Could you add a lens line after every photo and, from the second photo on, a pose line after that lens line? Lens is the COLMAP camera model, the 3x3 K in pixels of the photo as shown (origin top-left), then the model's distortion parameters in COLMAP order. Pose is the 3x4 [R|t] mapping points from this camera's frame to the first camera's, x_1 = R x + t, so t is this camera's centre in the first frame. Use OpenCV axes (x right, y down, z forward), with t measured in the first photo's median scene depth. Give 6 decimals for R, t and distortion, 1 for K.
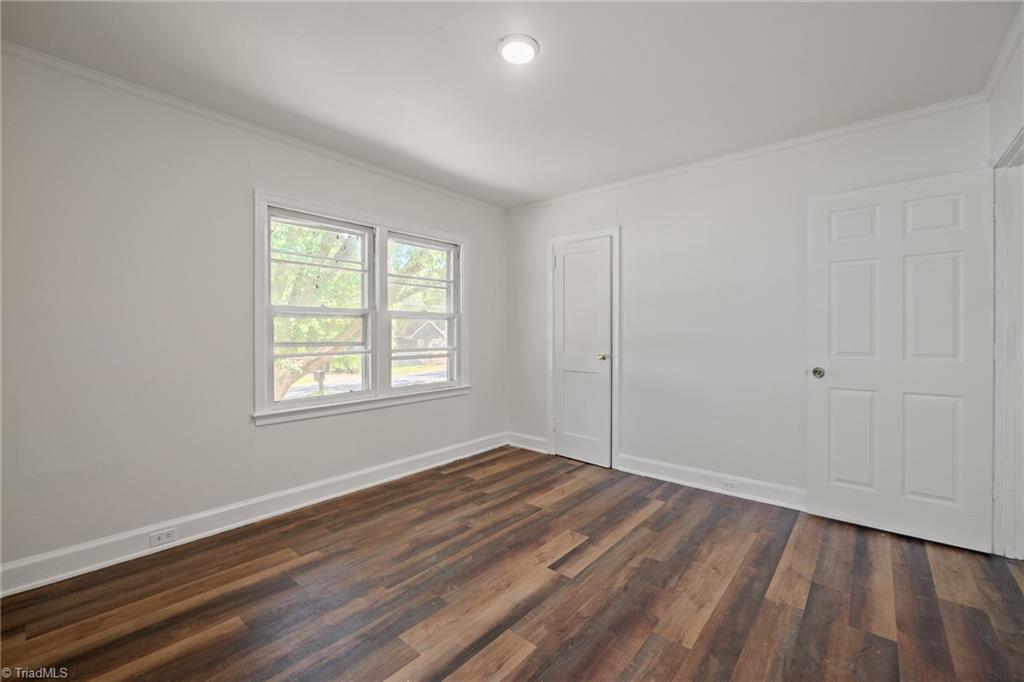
lens RADIAL K [[430.5, 0, 511.3], [0, 430.5, 337.5], [0, 0, 1]] dist [-0.006156, -0.000182]
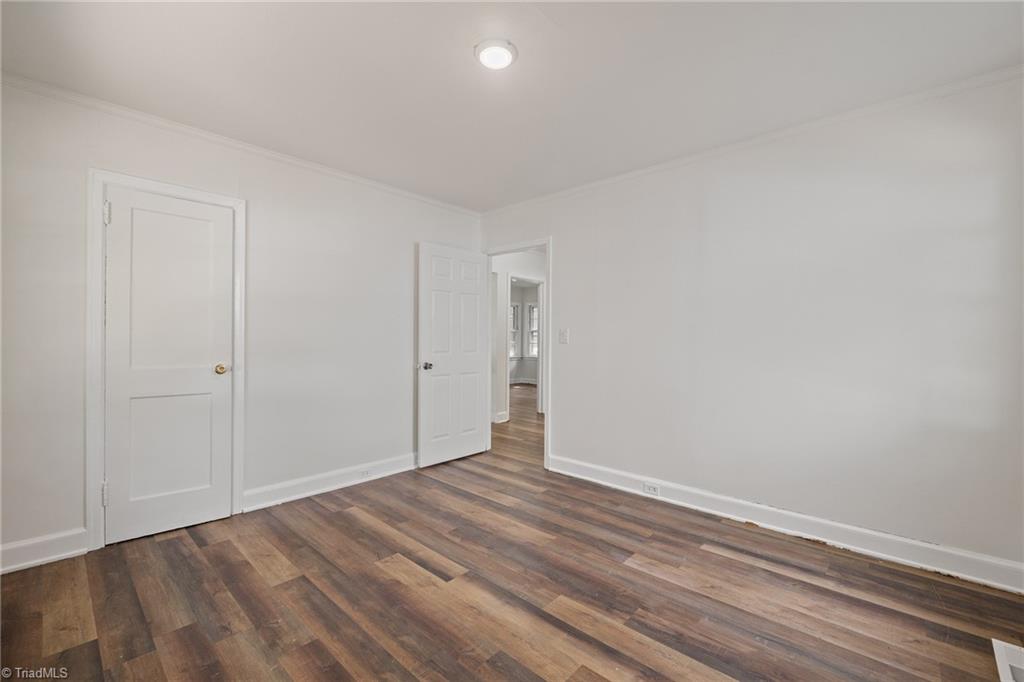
lens RADIAL K [[430.5, 0, 521.5], [0, 430.5, 338.6], [0, 0, 1]] dist [-0.006156, -0.000182]
pose [[0.023560, -0.001440, 0.999721, -0.741632], [0.005268, 0.999985, 0.001316, -0.008369], [-0.999709, 0.005236, 0.023567, 0.686584]]
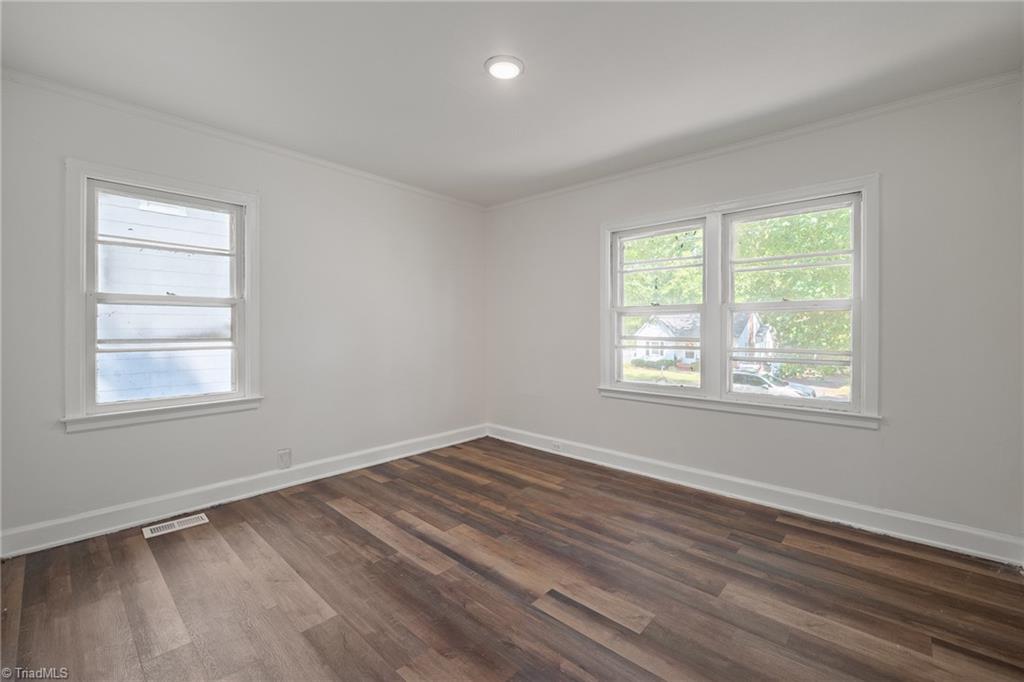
lens RADIAL K [[430.5, 0, 513.4], [0, 430.5, 333.3], [0, 0, 1]] dist [-0.006156, -0.000182]
pose [[-0.039458, 0.011820, -0.999151, 0.830151], [-0.016057, 0.999793, 0.012462, -0.007293], [0.999092, 0.016535, -0.039260, 0.803717]]
